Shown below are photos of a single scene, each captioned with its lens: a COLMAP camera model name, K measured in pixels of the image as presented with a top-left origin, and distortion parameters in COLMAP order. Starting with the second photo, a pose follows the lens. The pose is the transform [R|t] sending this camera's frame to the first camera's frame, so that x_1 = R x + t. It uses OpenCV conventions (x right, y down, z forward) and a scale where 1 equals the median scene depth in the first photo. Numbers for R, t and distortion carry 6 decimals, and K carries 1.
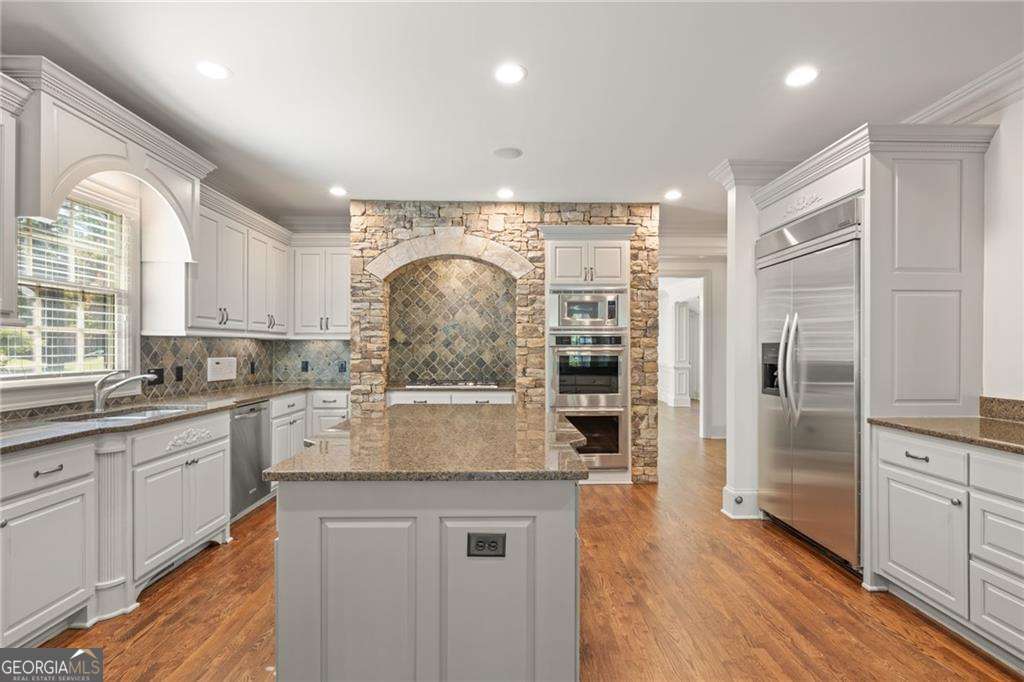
lens RADIAL K [[498.9, 0, 513.1], [0, 498.9, 348.2], [0, 0, 1]] dist [-0.001789, 0.000205]
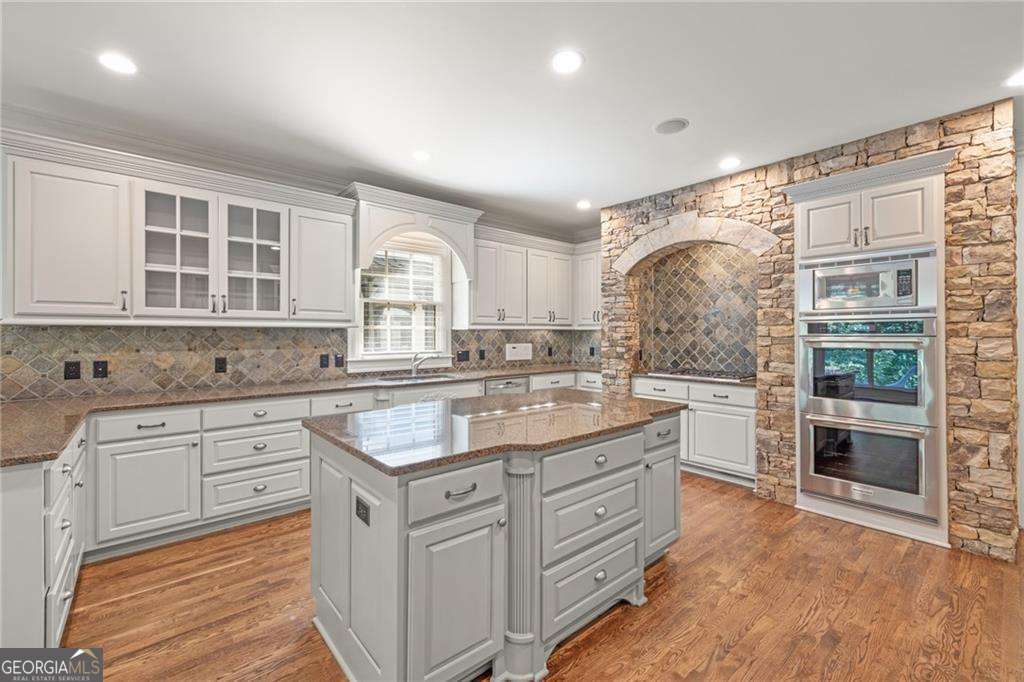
lens RADIAL K [[432.4, 0, 511.6], [0, 432.4, 333.0], [0, 0, 1]] dist [0.001294, 0.000032]
pose [[0.632876, -0.003691, -0.774244, 0.315609], [0.003452, 0.999992, -0.001945, -0.008487], [0.774245, -0.001442, 0.632884, 0.203664]]
